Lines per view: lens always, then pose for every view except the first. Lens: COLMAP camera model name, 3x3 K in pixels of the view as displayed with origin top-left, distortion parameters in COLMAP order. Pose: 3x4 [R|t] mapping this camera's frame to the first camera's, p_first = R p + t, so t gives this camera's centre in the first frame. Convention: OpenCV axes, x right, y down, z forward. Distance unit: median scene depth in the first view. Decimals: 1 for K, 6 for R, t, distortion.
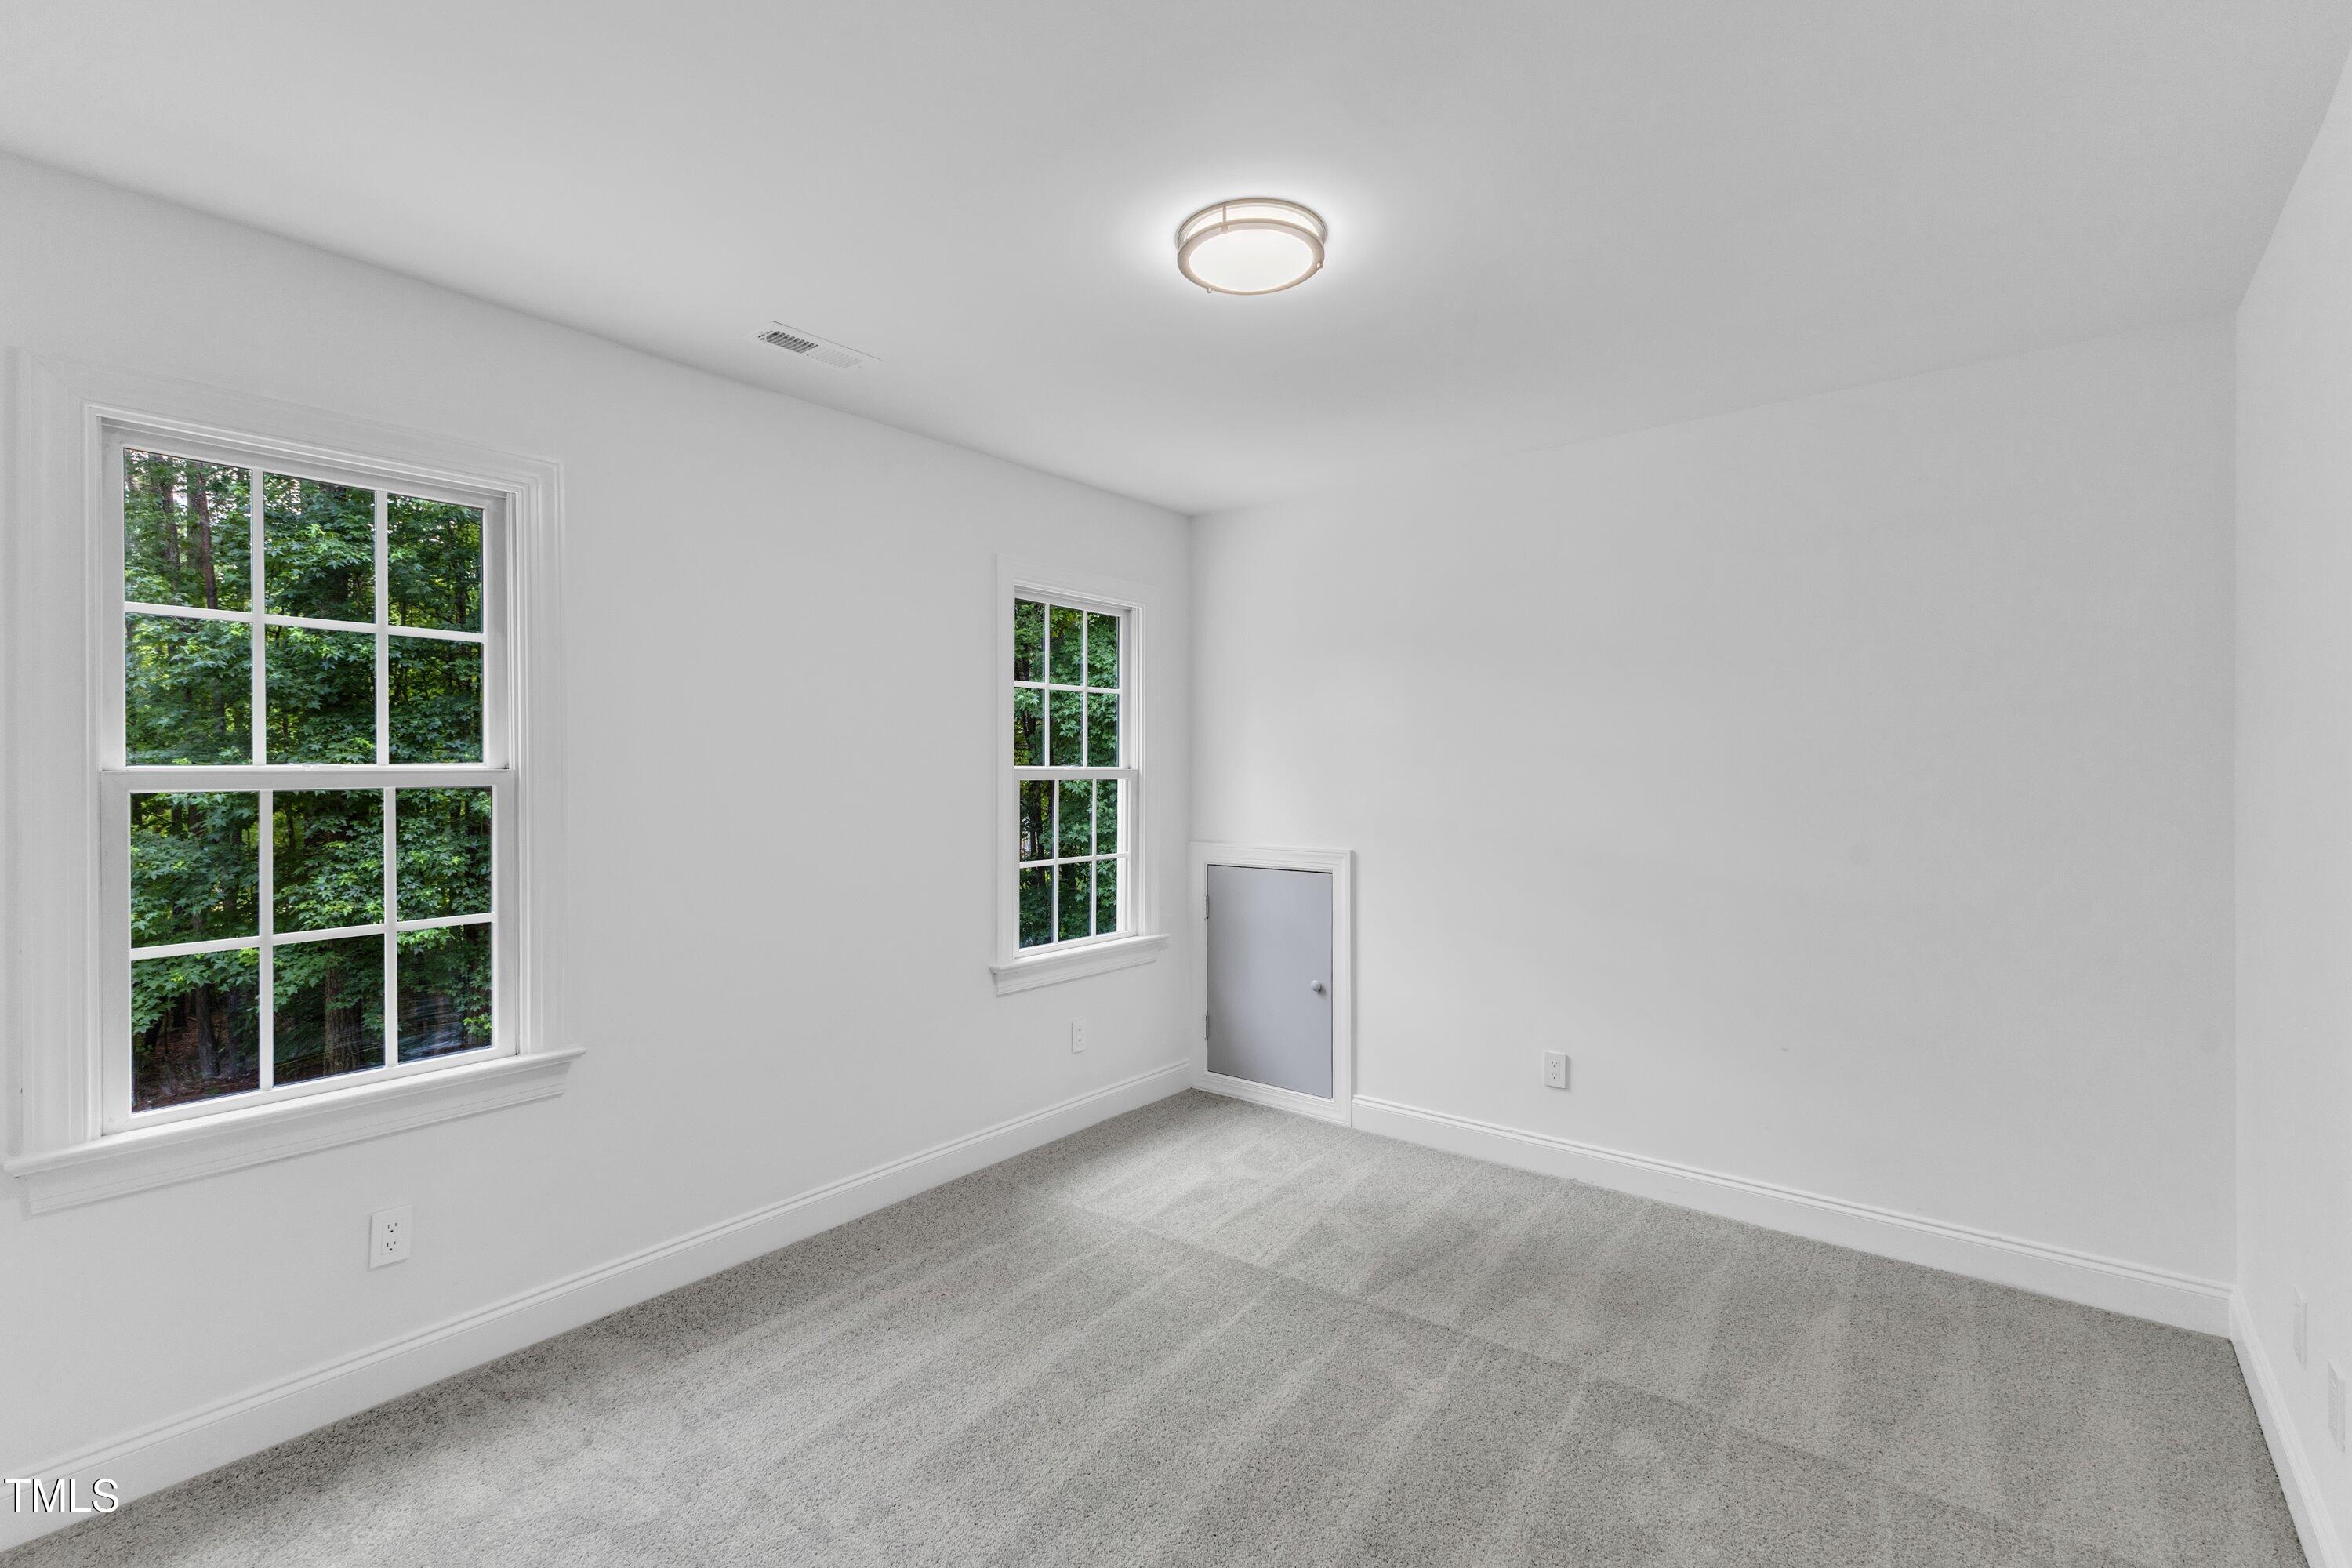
lens RADIAL K [[999.1, 0, 1177.0], [0, 999.1, 808.5], [0, 0, 1]] dist [-0.001177, -0.000284]
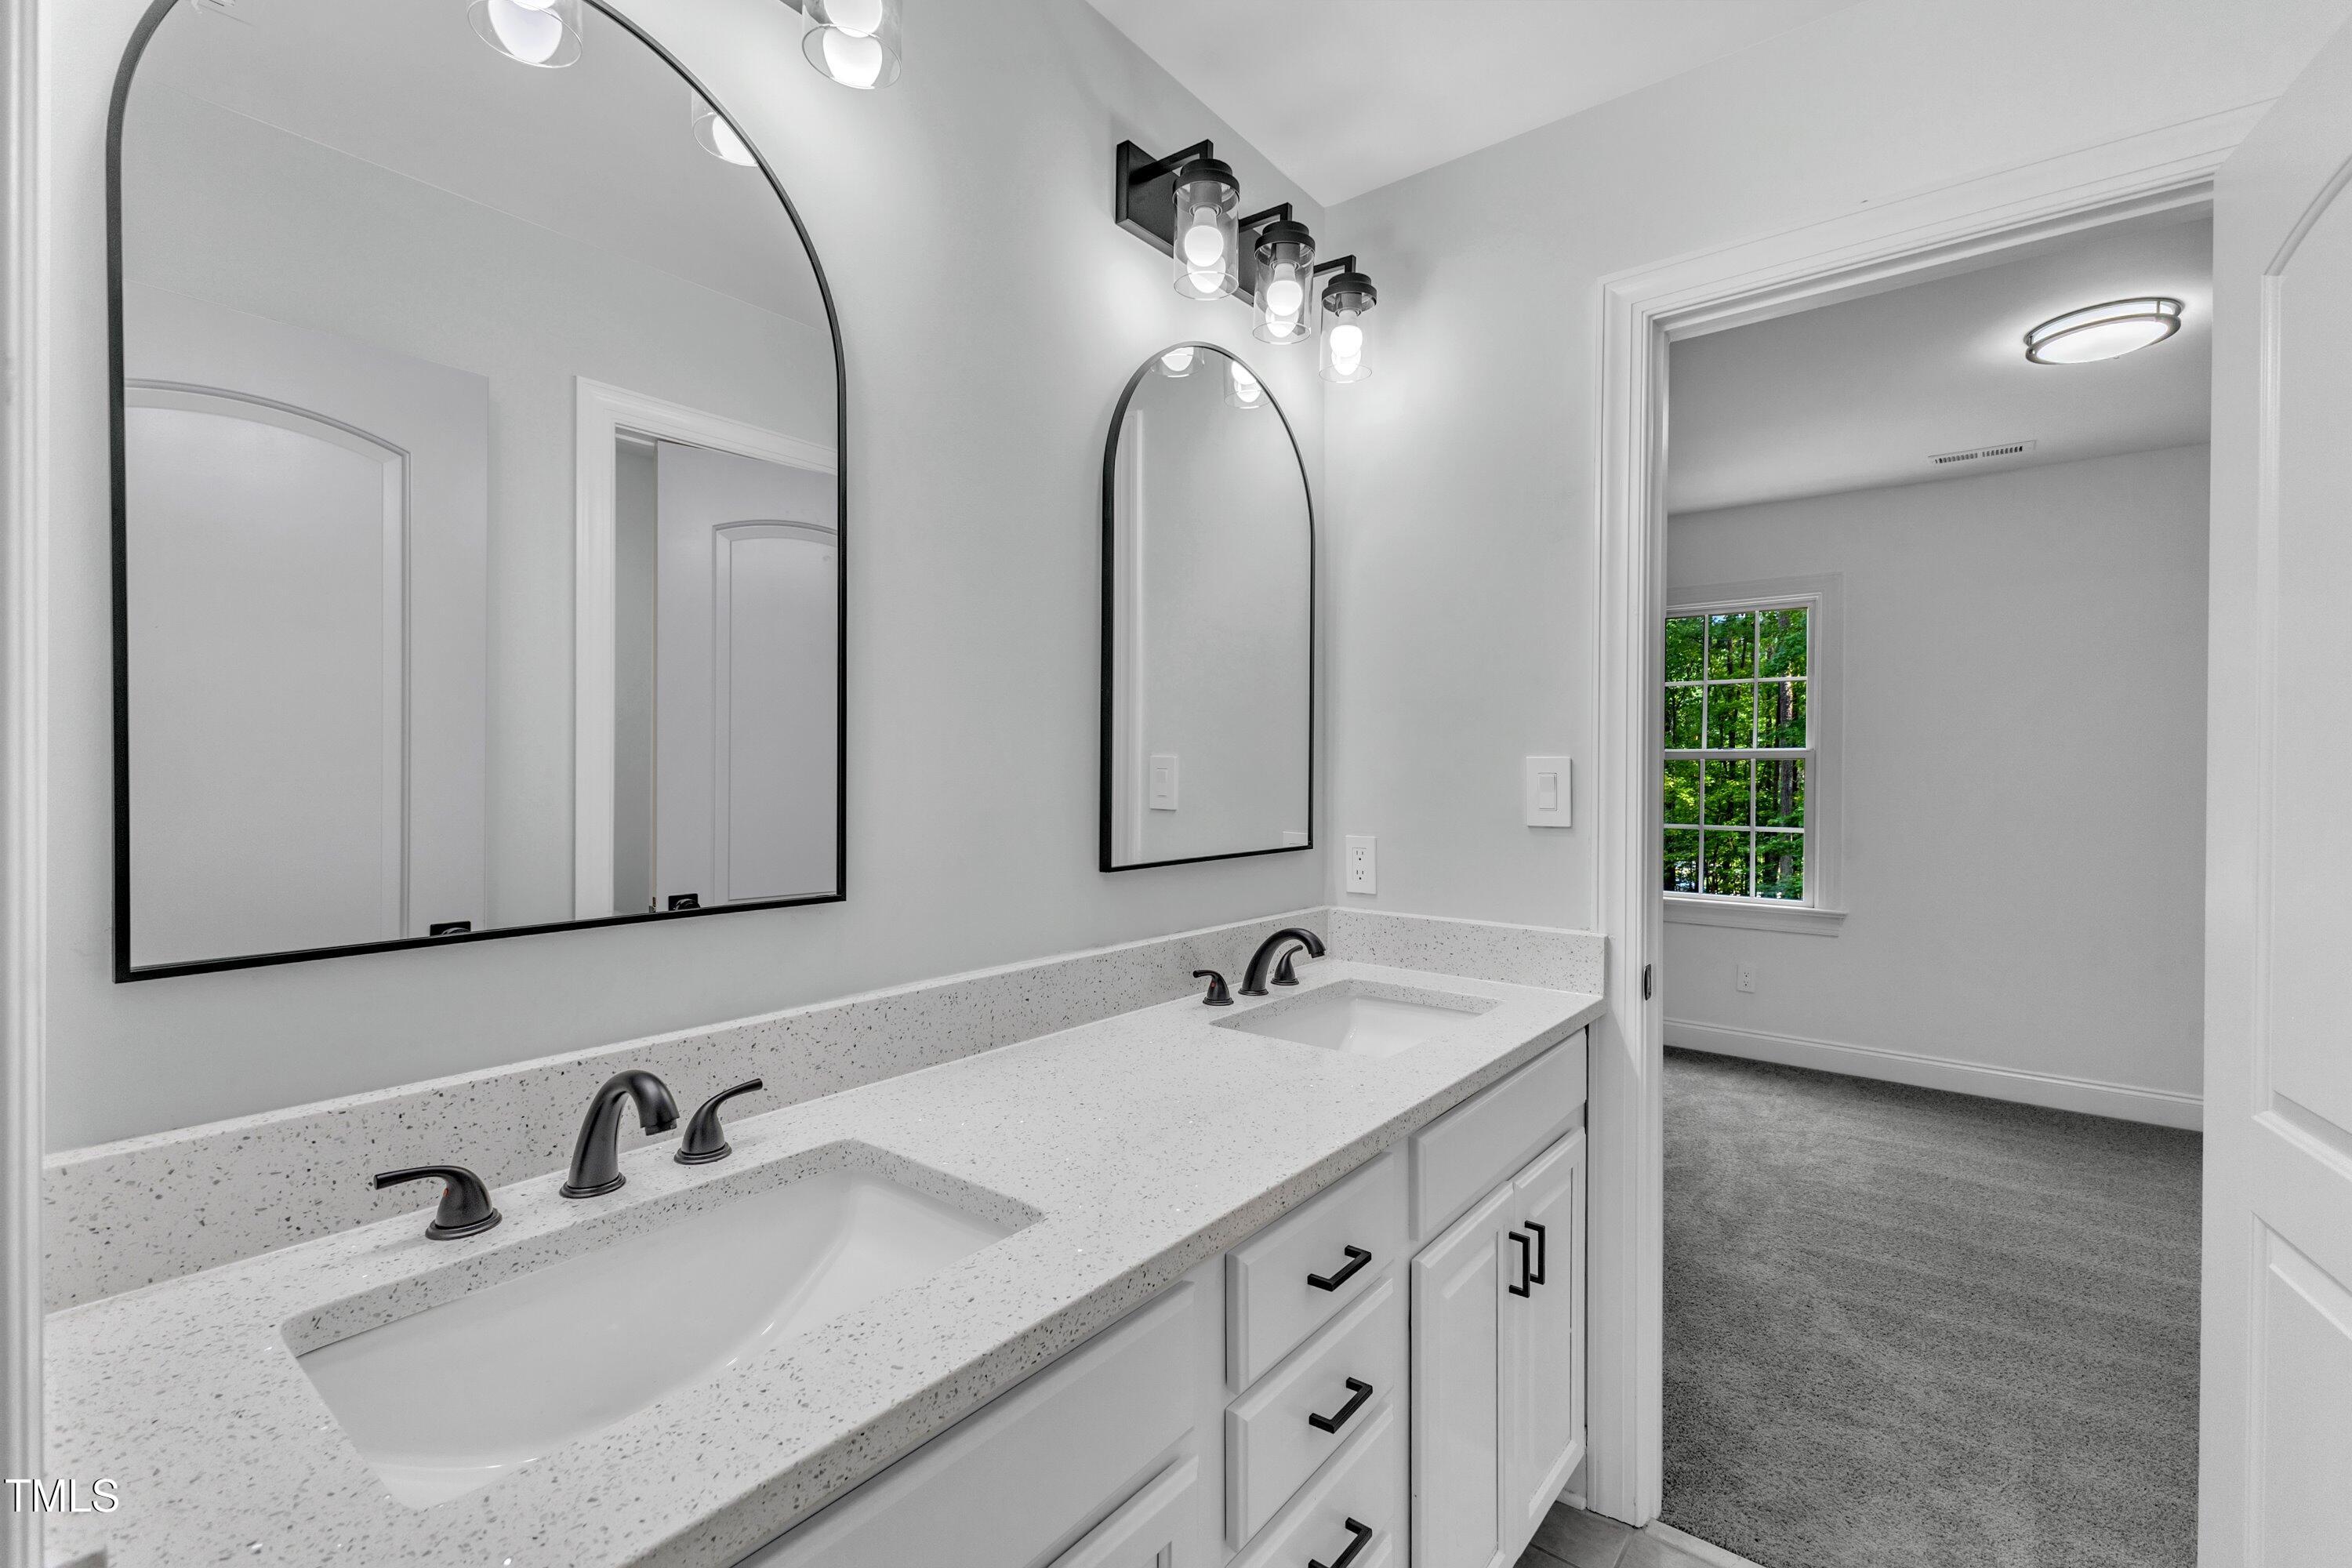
lens RADIAL K [[1016.7, 0, 1173.3], [0, 1016.7, 774.6], [0, 0, 1]] dist [0.001938, -0.000054]
pose [[-0.016117, 0.014207, -0.999769, 1.281903], [-0.012197, 0.999822, 0.014405, -0.008067], [0.999796, 0.012426, -0.015941, -0.151545]]
